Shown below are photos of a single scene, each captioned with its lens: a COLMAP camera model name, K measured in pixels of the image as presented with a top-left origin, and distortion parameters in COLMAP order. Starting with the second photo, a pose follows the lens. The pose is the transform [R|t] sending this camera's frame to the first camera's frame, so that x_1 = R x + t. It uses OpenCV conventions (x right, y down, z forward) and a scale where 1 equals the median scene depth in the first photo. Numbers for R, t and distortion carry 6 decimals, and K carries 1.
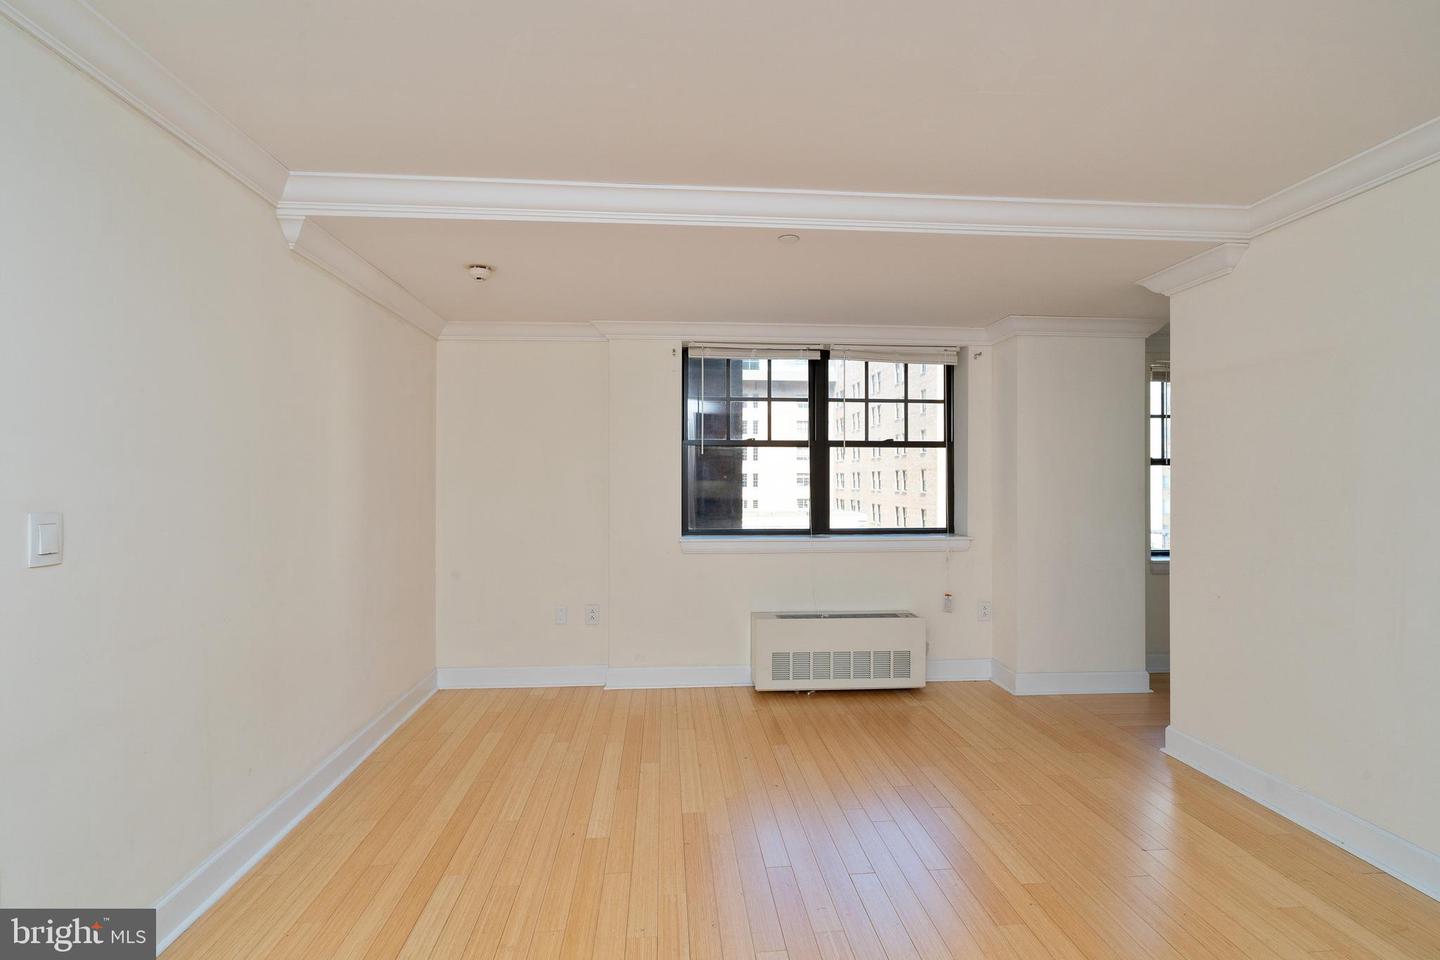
lens RADIAL K [[675.1, 0, 719.5], [0, 675.1, 483.8], [0, 0, 1]] dist [-0.004029, 0.000419]
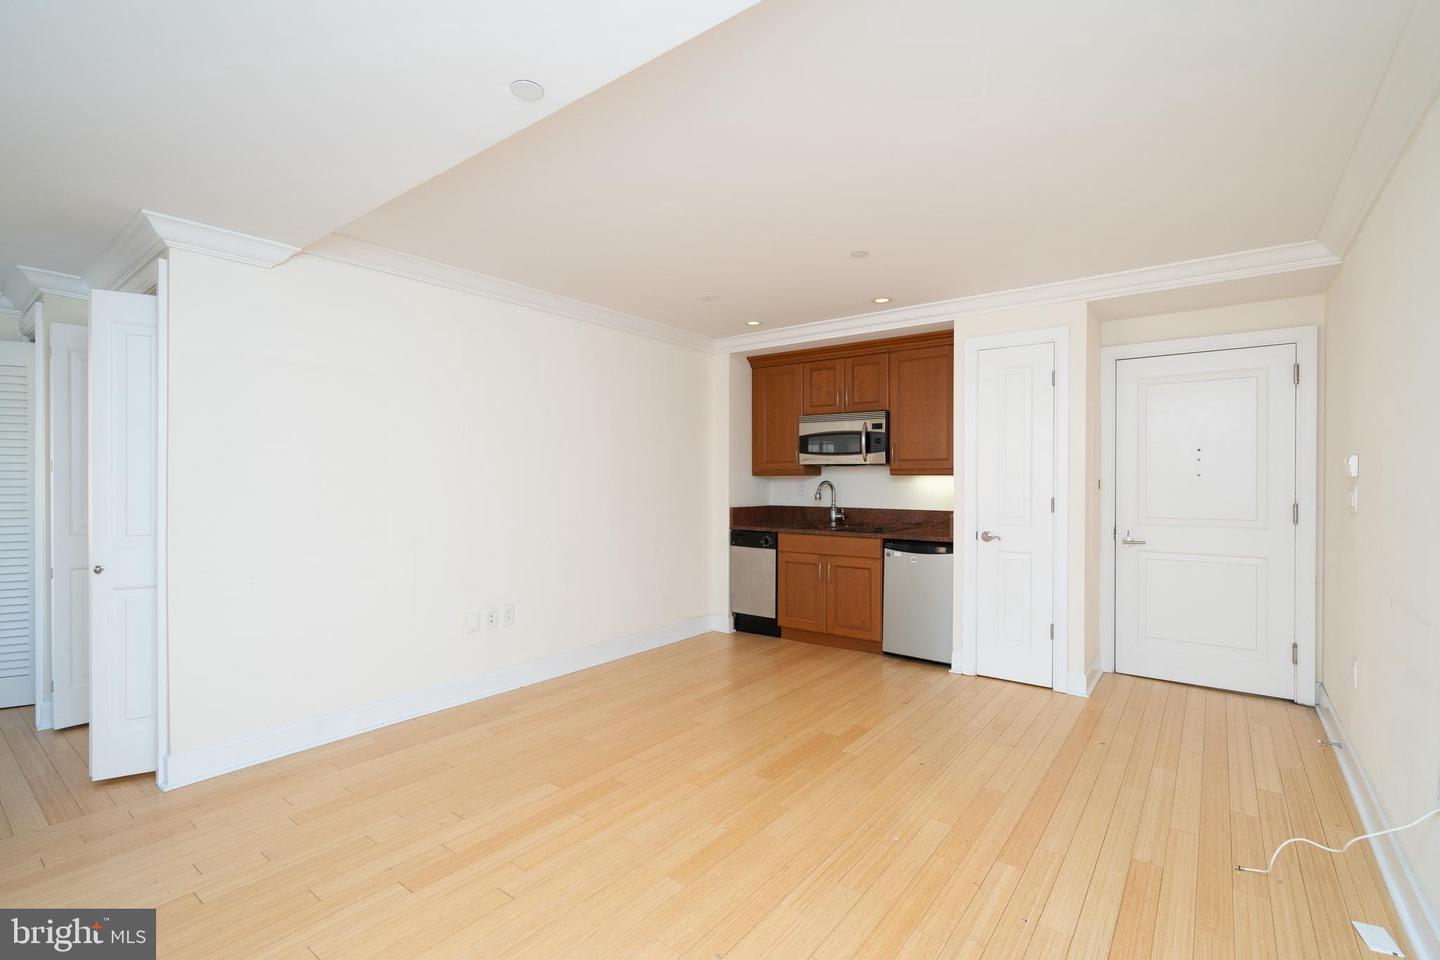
lens RADIAL K [[658.3, 0, 720.0], [0, 658.3, 480.0], [0, 0, 1]] dist [-0.001246, 0.000262]
pose [[-0.739793, -0.002095, 0.672832, -0.305005], [0.002958, 0.999975, 0.006366, 0.005975], [-0.672829, 0.006700, -0.739768, 0.875187]]
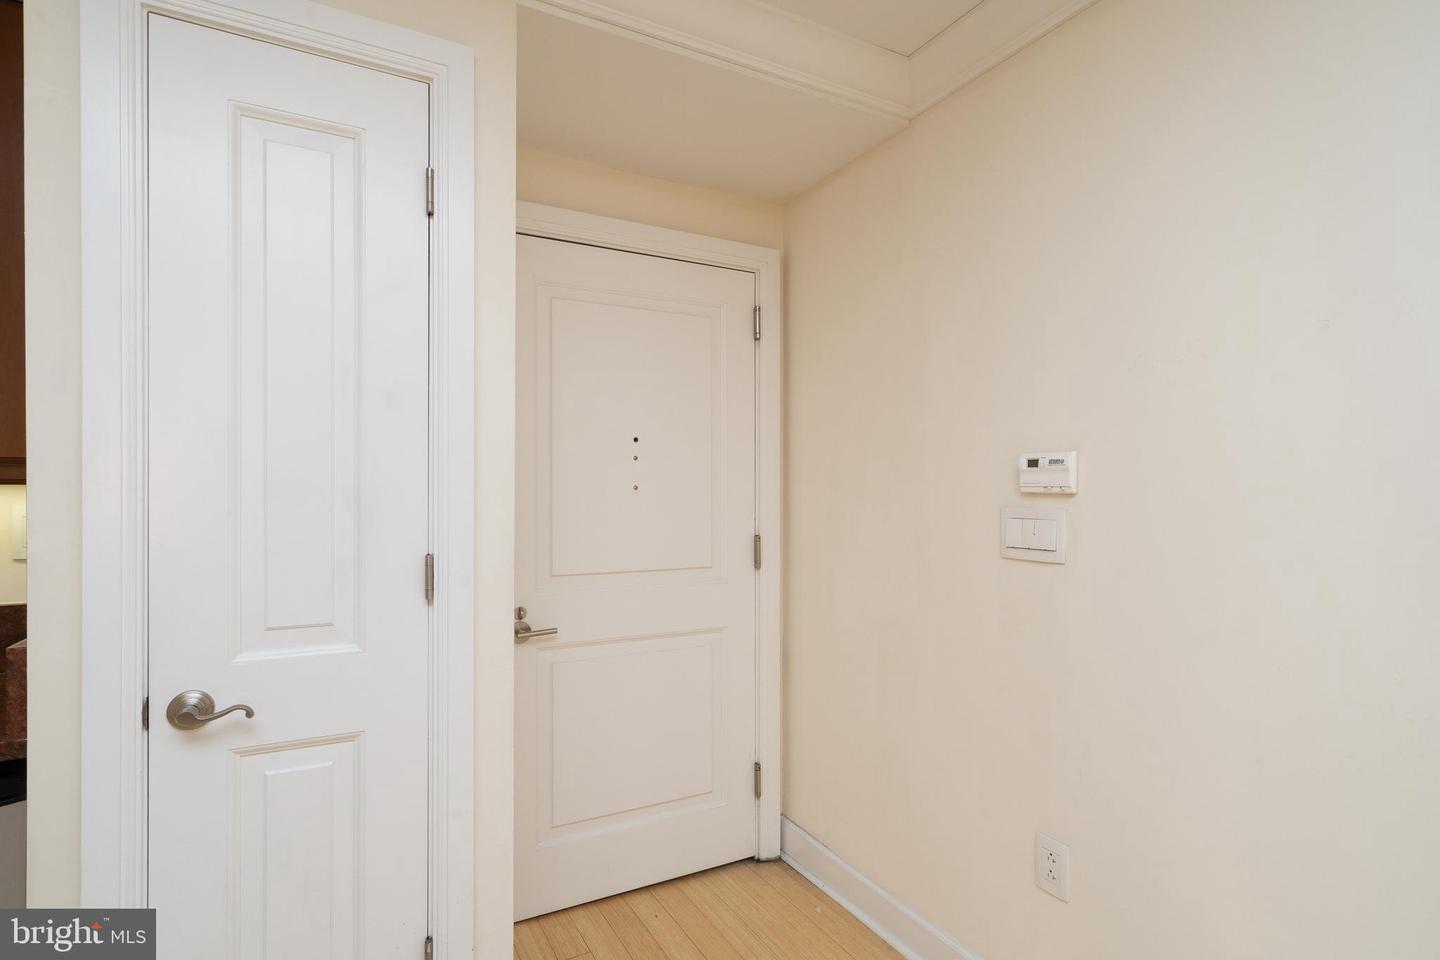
lens RADIAL K [[713.1, 0, 719.1], [0, 713.1, 493.4], [0, 0, 1]] dist [0.002874, 0.001146]
pose [[-0.916415, -0.000704, -0.400229, -0.019773], [-0.005469, 0.999927, 0.010764, 0.005119], [0.400192, 0.012053, -0.916352, 0.232269]]
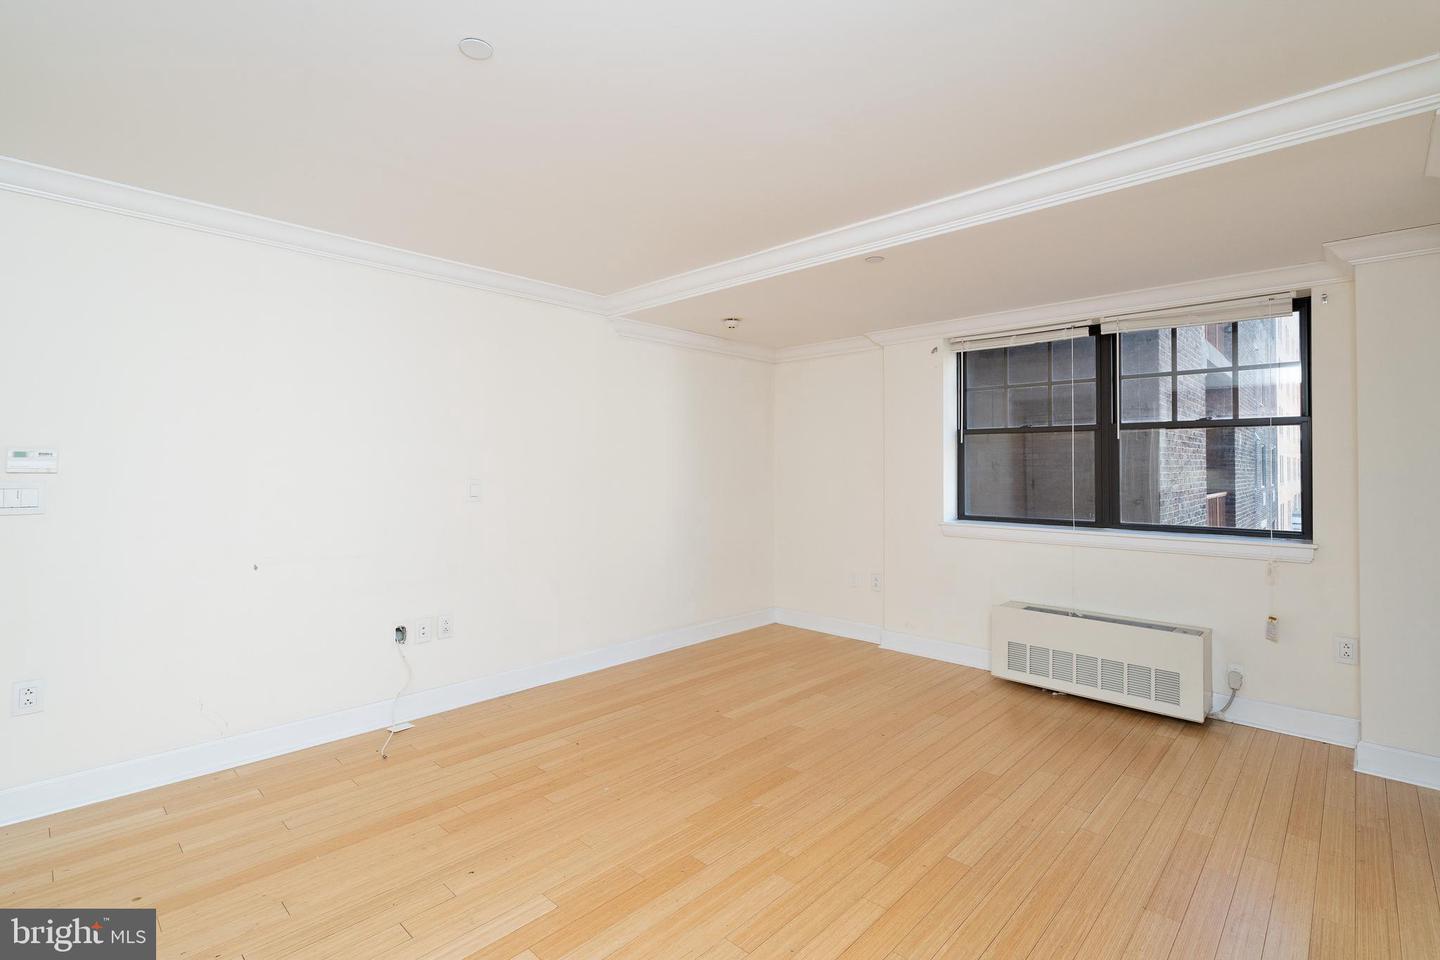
lens RADIAL K [[669.8, 0, 716.0], [0, 669.8, 460.8], [0, 0, 1]] dist [-0.000740, 0.000568]
pose [[0.659737, -0.006188, -0.751471, 0.509745], [-0.007213, 0.999868, -0.014566, 0.002111], [0.751462, 0.015031, 0.659605, 0.023037]]
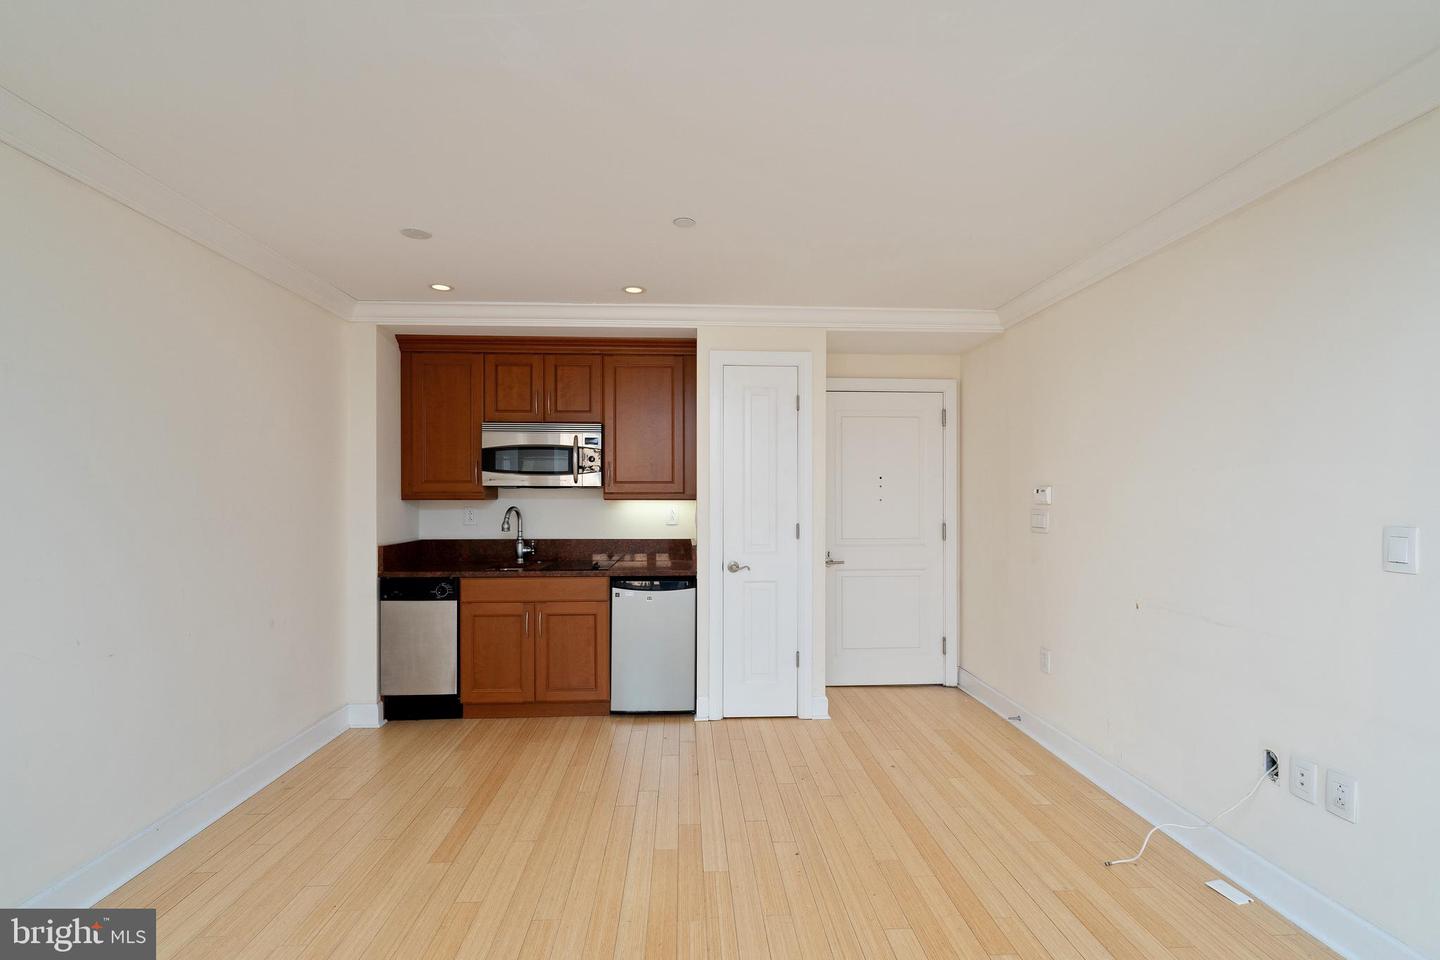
lens RADIAL K [[663.5, 0, 722.4], [0, 663.5, 496.0], [0, 0, 1]] dist [-0.001211, 0.000495]
pose [[-0.999693, -0.000352, 0.024755, 0.053315], [-0.000154, 0.999968, 0.007998, -0.007841], [-0.024757, 0.007992, -0.999662, 0.801997]]
